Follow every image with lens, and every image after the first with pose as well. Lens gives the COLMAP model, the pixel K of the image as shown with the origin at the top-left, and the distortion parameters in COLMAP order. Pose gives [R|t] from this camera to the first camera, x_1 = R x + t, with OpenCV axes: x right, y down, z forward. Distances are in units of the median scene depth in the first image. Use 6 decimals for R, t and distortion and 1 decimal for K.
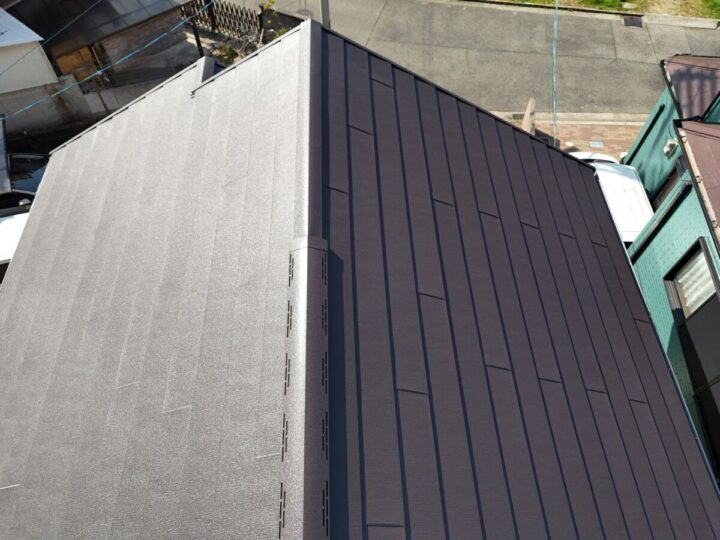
lens RADIAL K [[528.8, 0, 360.0], [0, 528.8, 270.0], [0, 0, 1]] dist [0.079344, -0.076928]
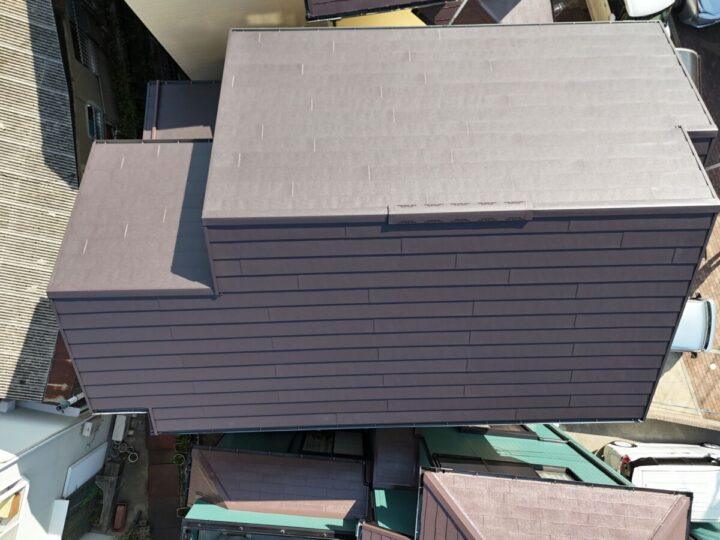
lens RADIAL K [[528.8, 0, 360.0], [0, 528.8, 270.0], [0, 0, 1]] dist [0.079344, -0.076928]
pose [[-0.017438, 0.999794, -0.010360, 0.143096], [-0.841414, -0.009077, 0.540315, -0.544384], [0.540110, 0.018139, 0.841399, -0.931783]]
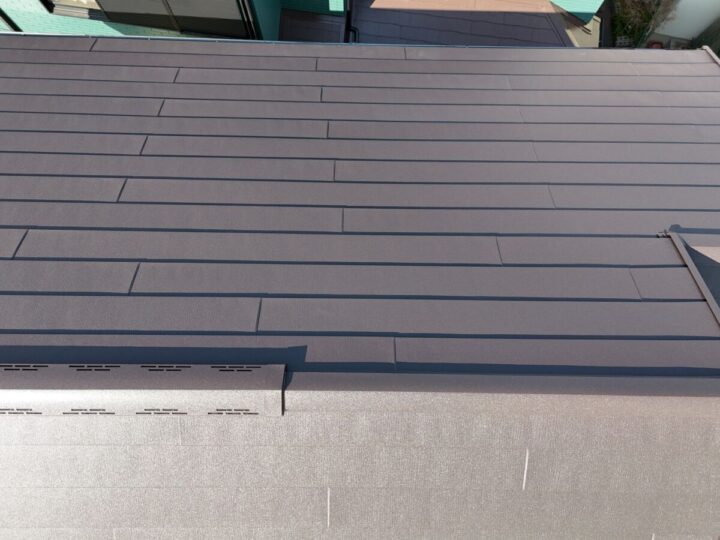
lens RADIAL K [[528.8, 0, 360.0], [0, 528.8, 270.0], [0, 0, 1]] dist [0.079344, -0.076928]
pose [[0.052526, -0.979296, 0.195498, -0.045529], [0.825692, 0.152699, 0.543061, 0.037056], [-0.561670, 0.132897, 0.816618, -0.000675]]
